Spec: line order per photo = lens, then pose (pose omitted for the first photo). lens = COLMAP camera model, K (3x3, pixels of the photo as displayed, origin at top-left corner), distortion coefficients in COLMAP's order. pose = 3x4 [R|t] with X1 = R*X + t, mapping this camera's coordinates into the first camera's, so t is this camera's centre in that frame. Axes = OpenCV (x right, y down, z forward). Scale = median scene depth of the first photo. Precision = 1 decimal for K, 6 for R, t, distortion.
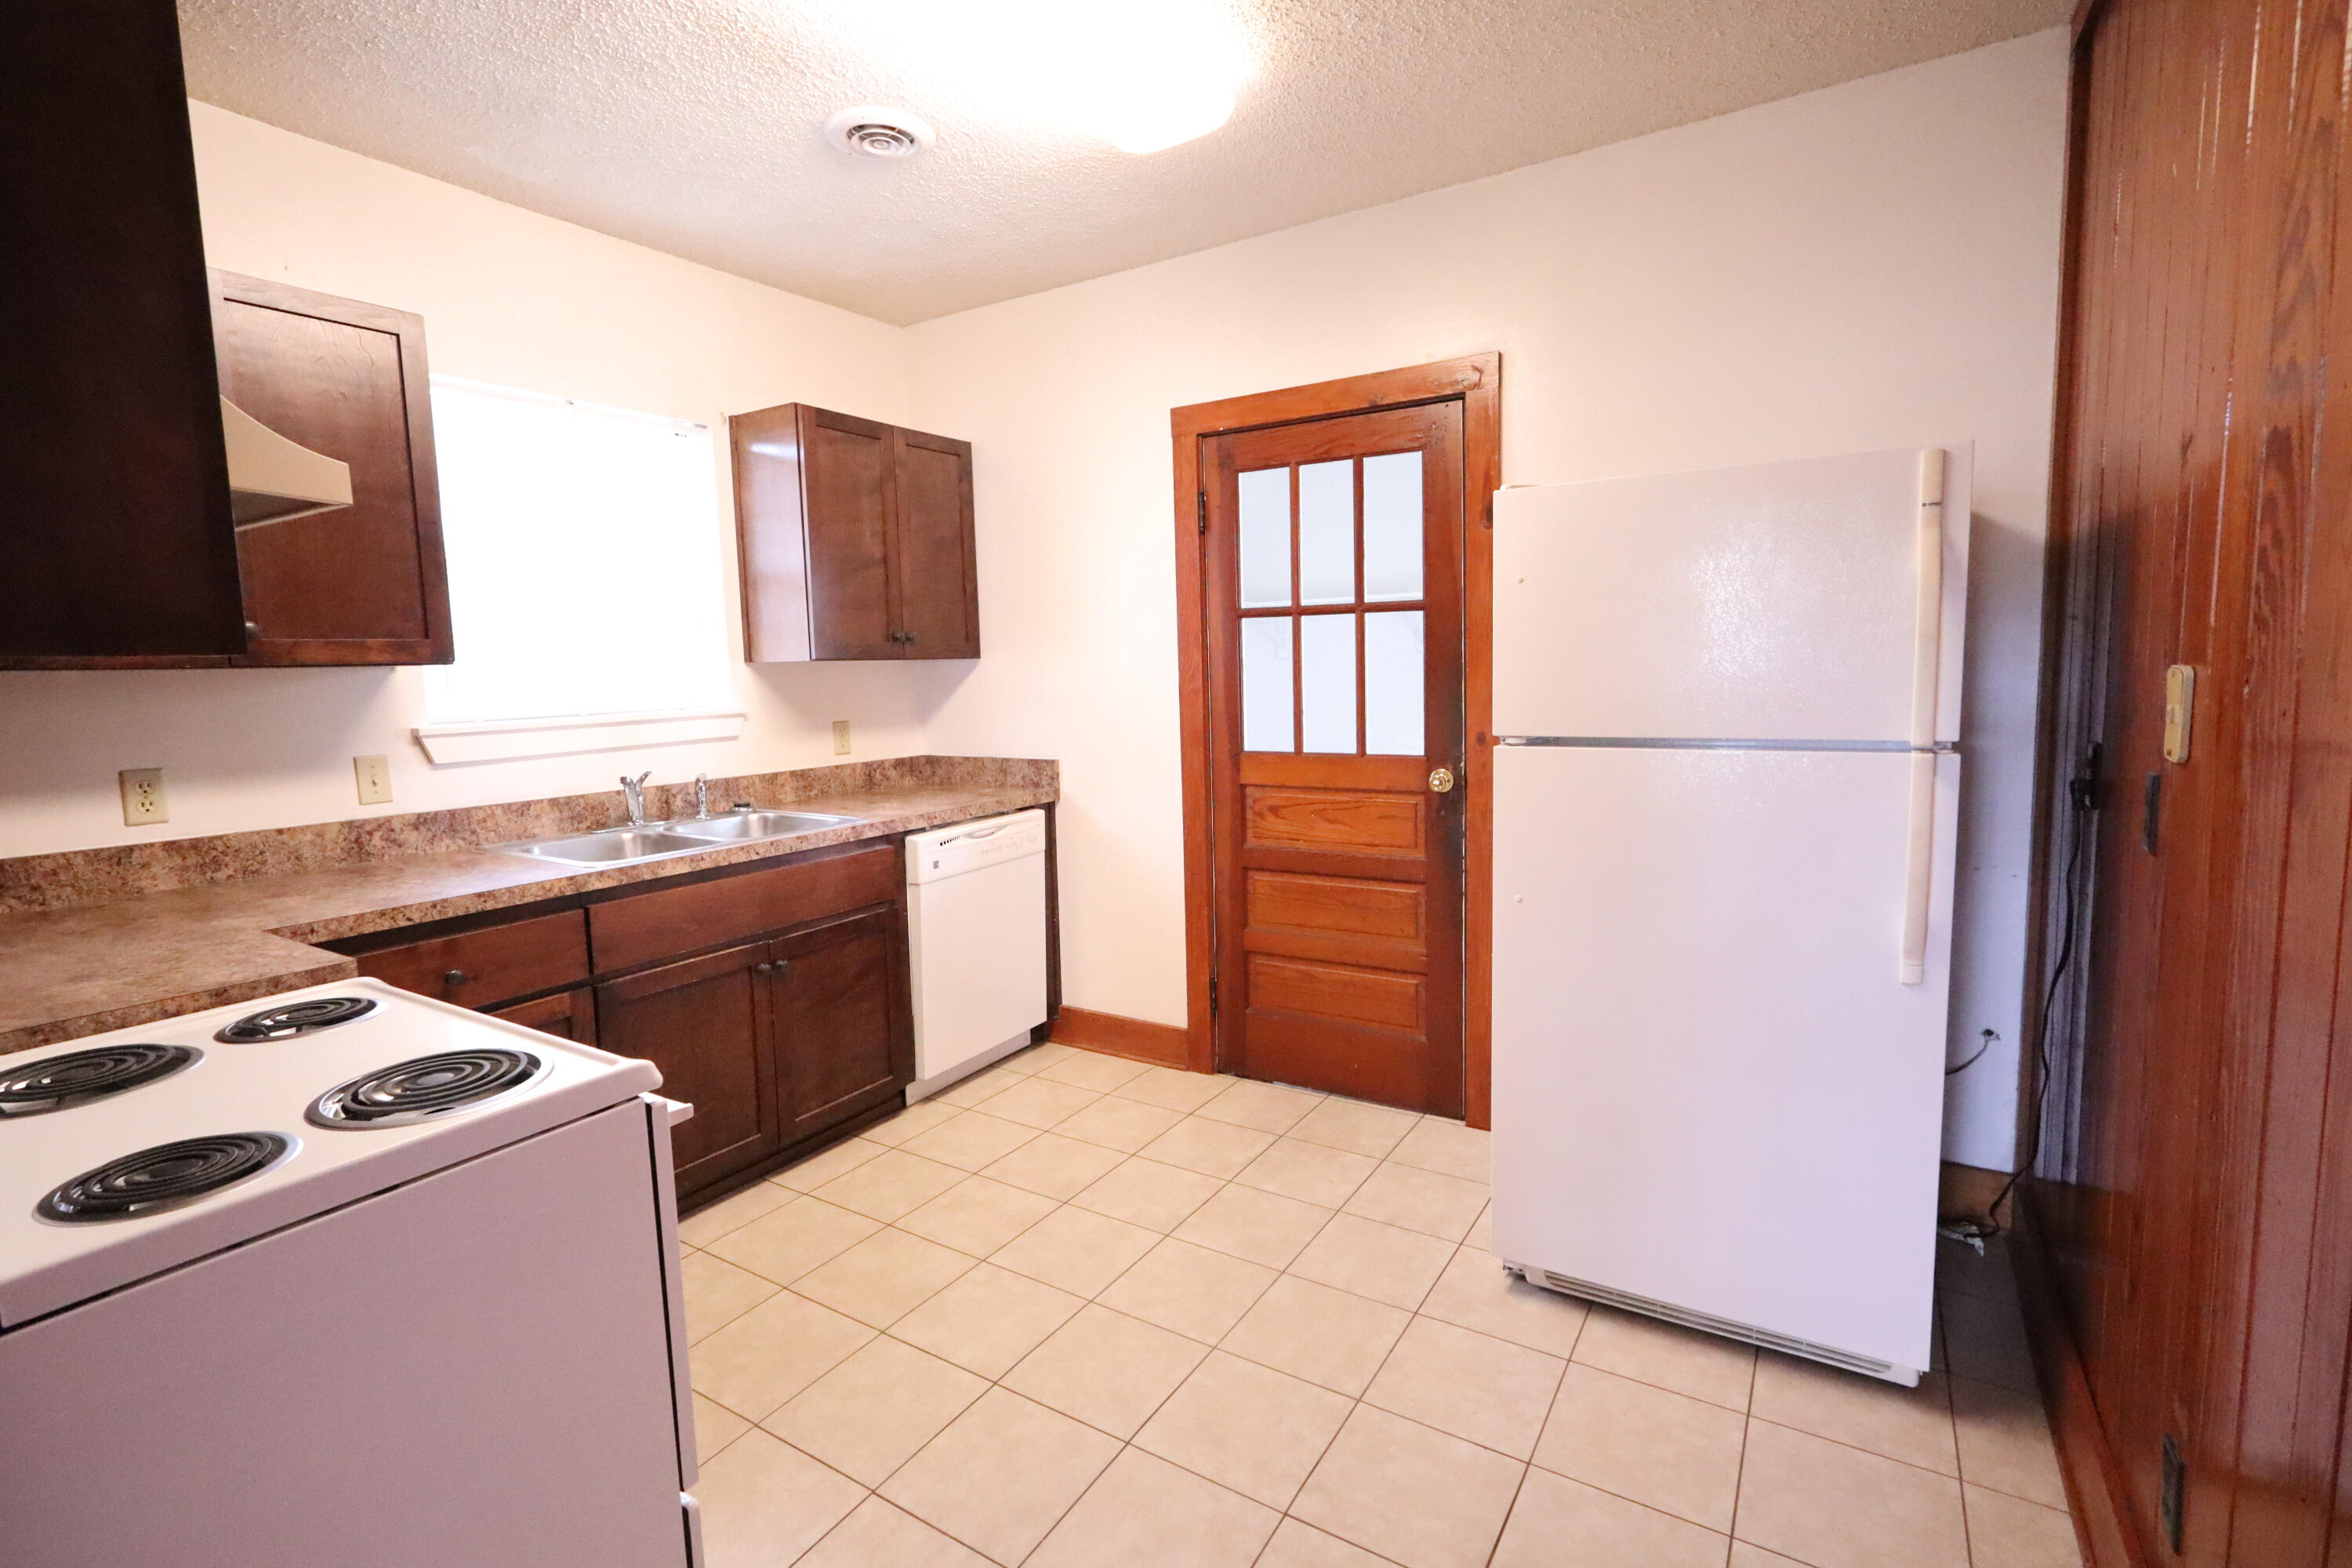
lens RADIAL K [[1079.2, 0, 1176.0], [0, 1079.2, 784.0], [0, 0, 1]] dist [-0.004282, 0.001109]
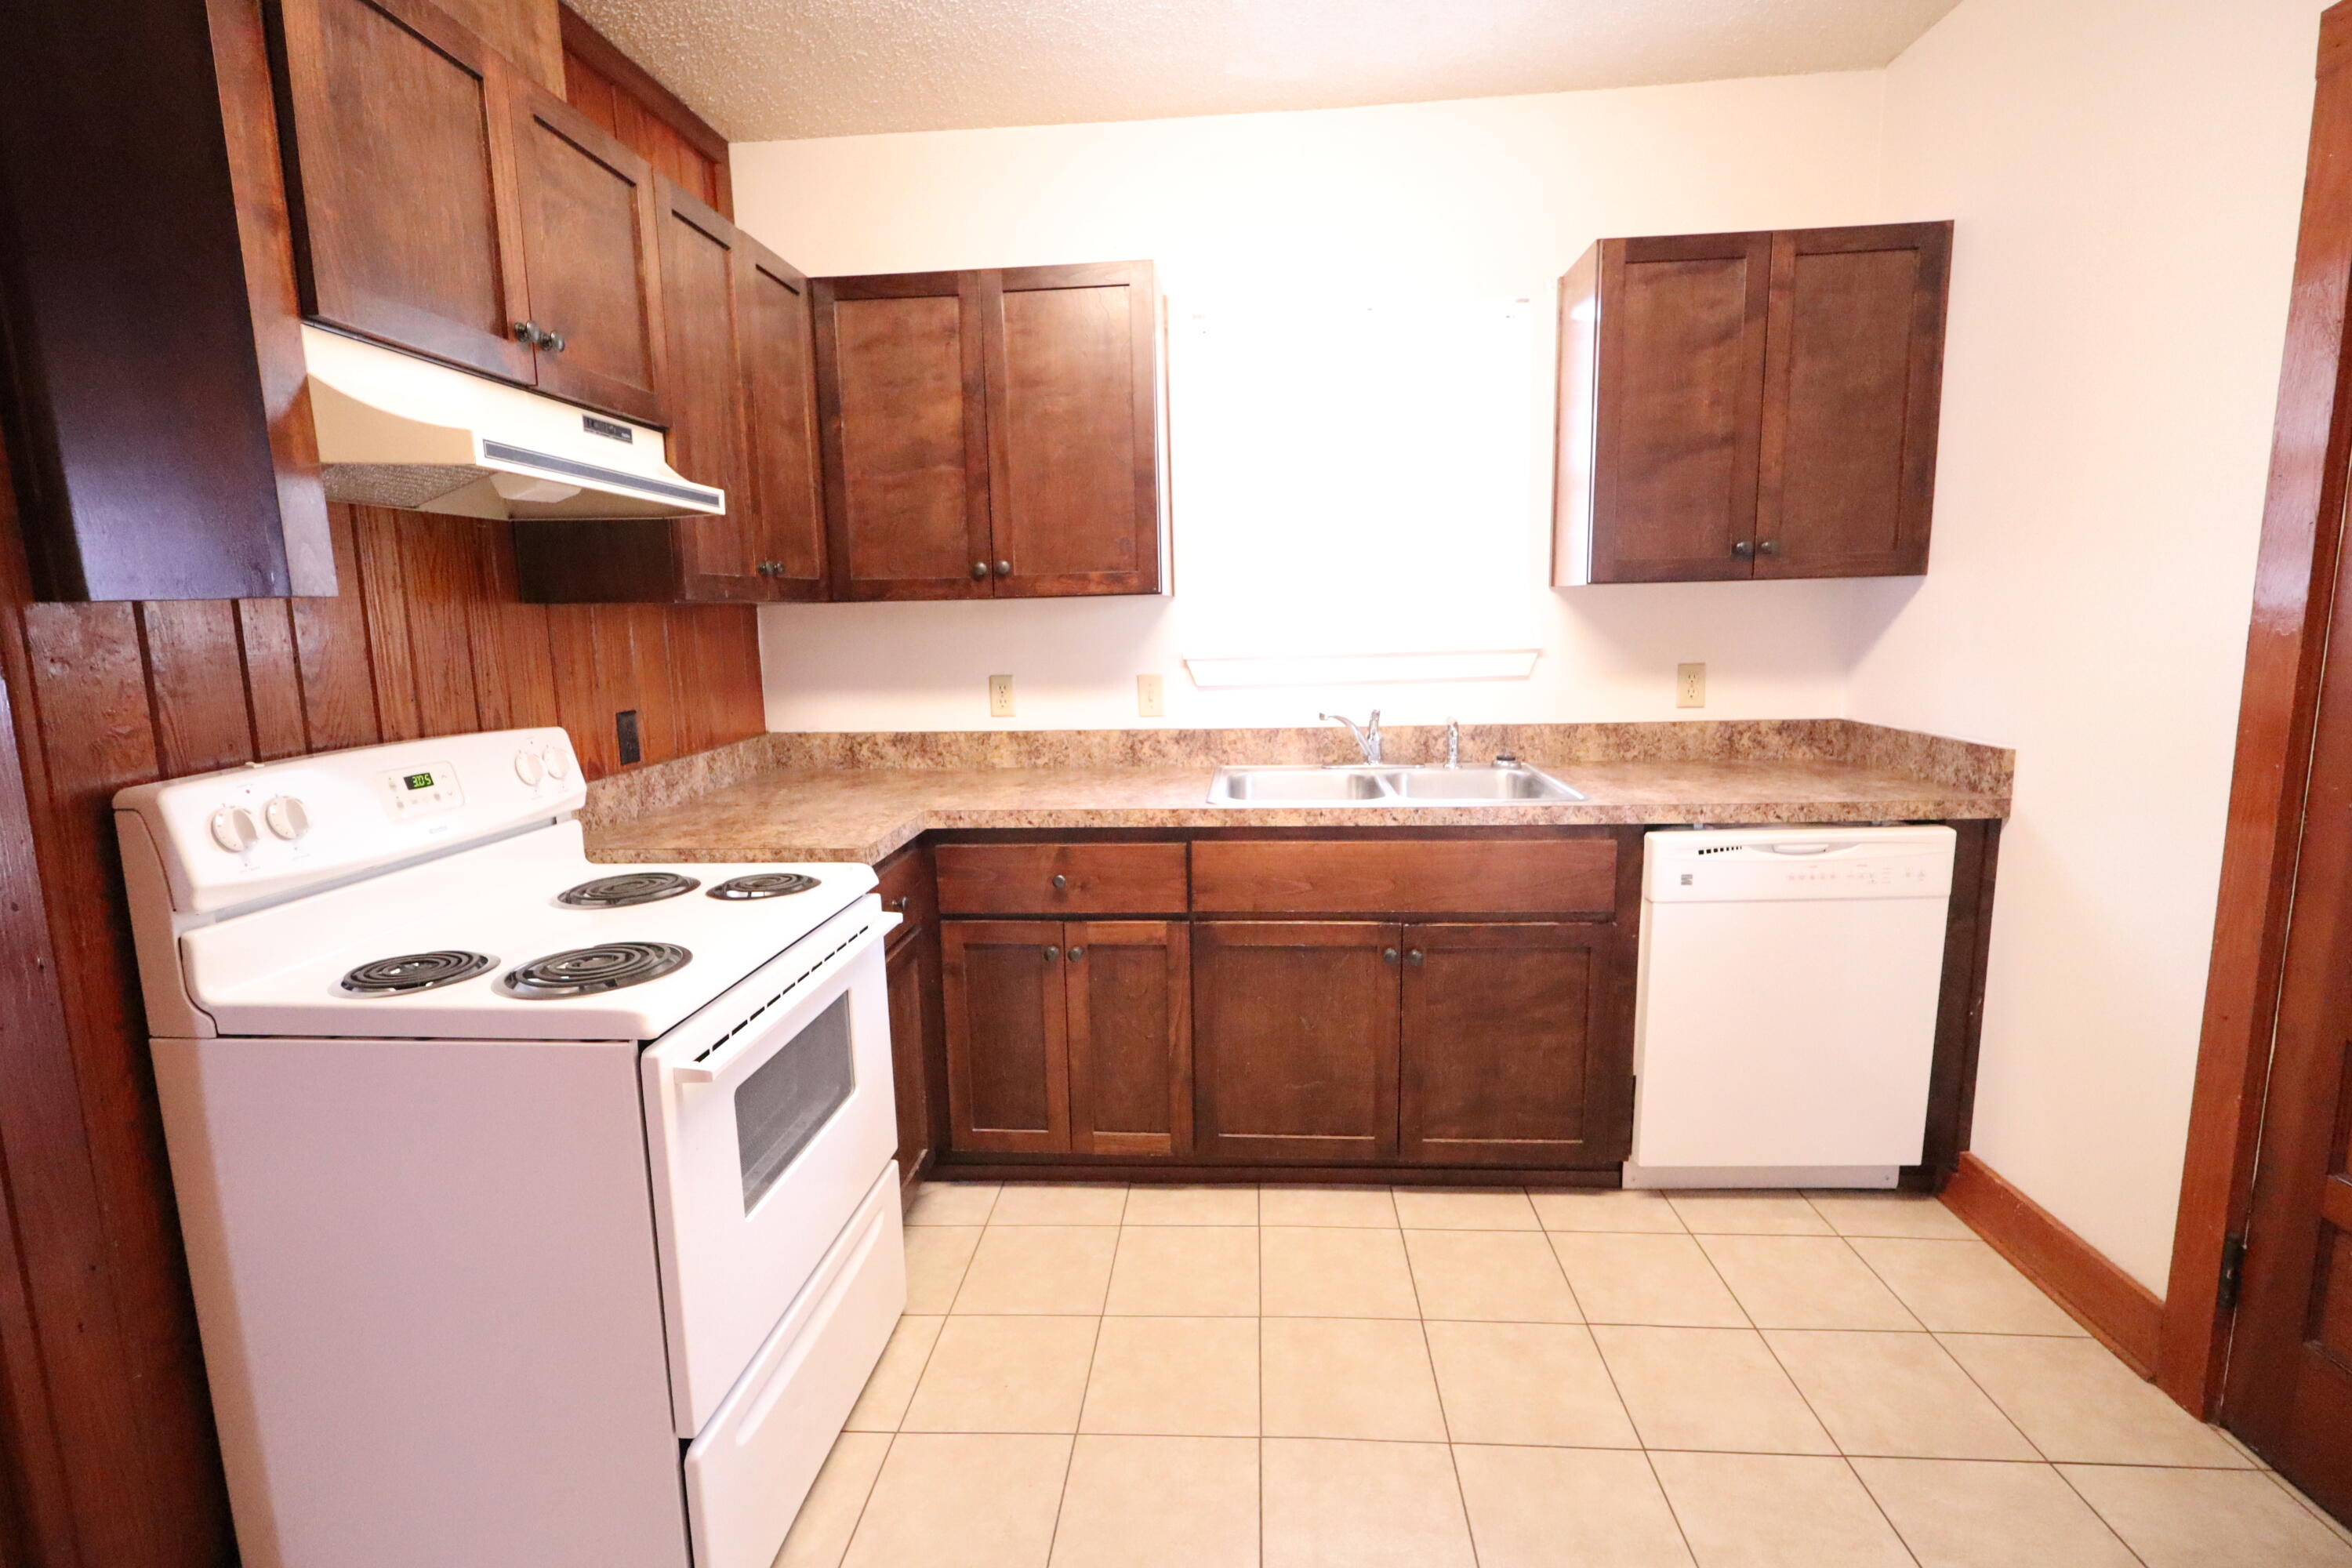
lens RADIAL K [[1093.4, 0, 1168.8], [0, 1093.4, 782.9], [0, 0, 1]] dist [-0.003454, 0.000145]
pose [[0.460705, 0.148816, -0.874988, 0.238405], [-0.084802, 0.988714, 0.123507, -0.047018], [0.883493, 0.017301, 0.468125, 0.390646]]
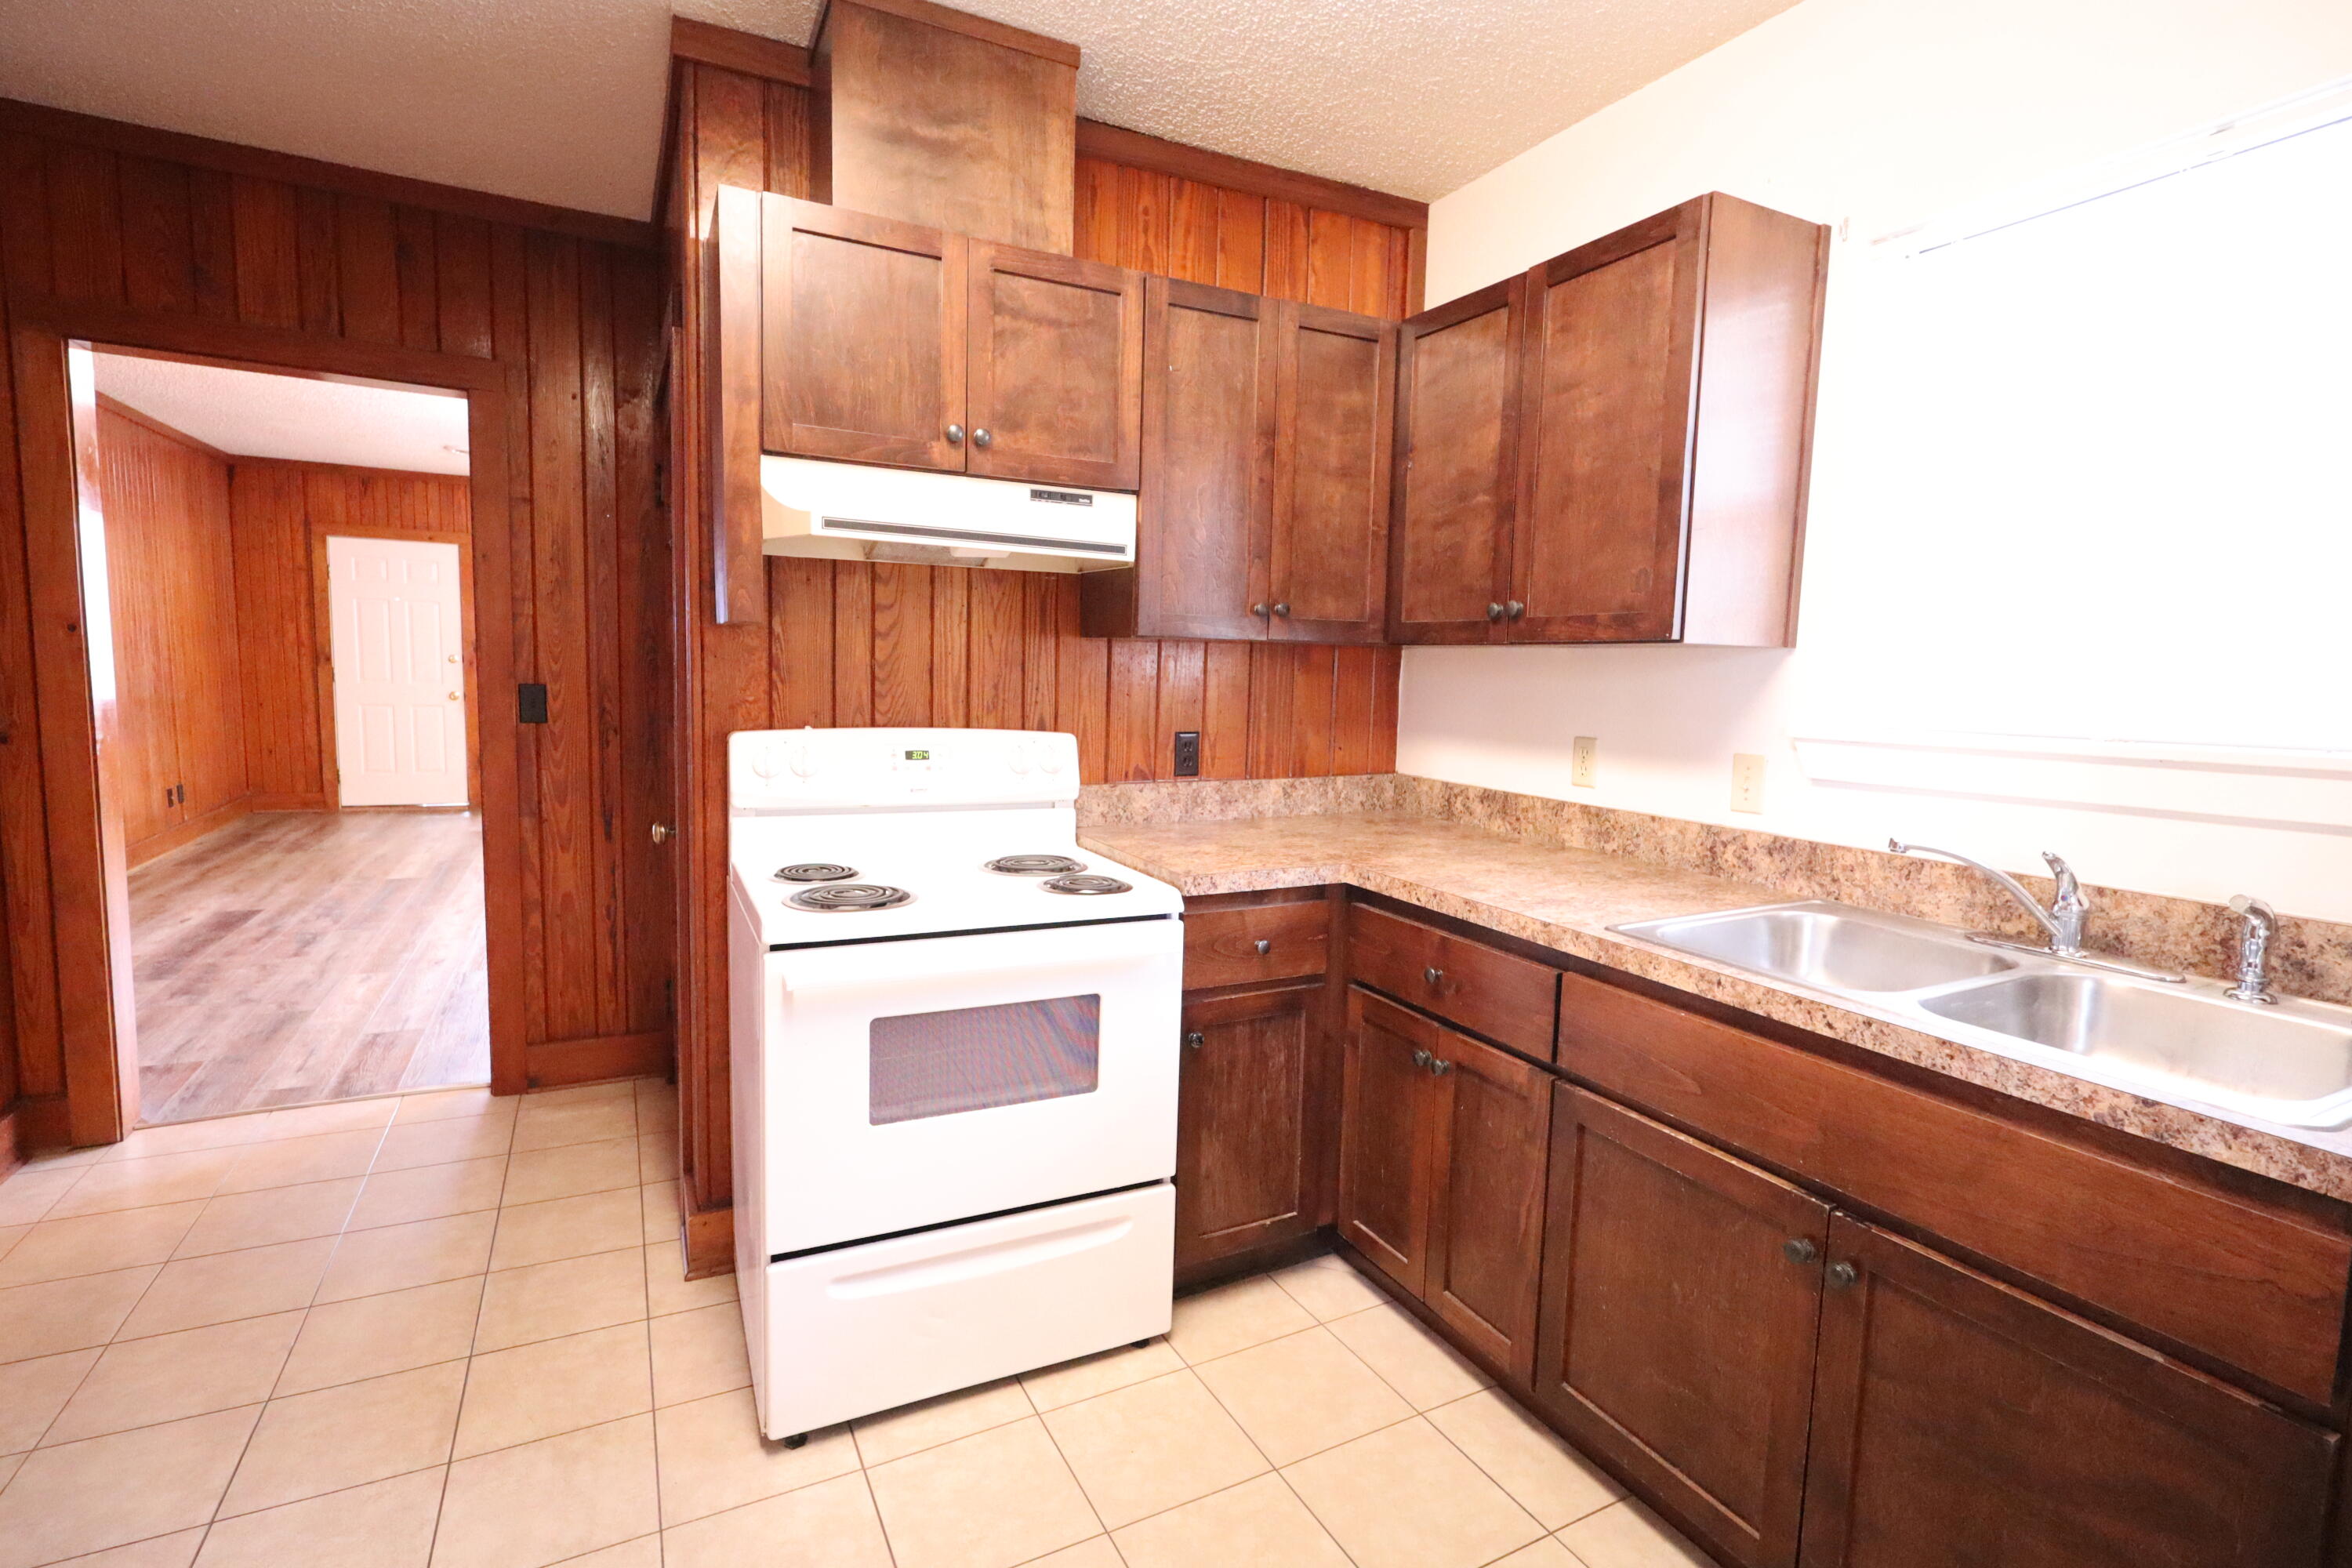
lens RADIAL K [[1079.2, 0, 1176.0], [0, 1079.2, 784.0], [0, 0, 1]] dist [-0.004282, 0.001109]
pose [[-0.517631, 0.103104, -0.849369, 0.151814], [-0.105689, 0.977405, 0.183056, -0.089327], [0.849051, 0.184524, -0.495039, 0.850294]]
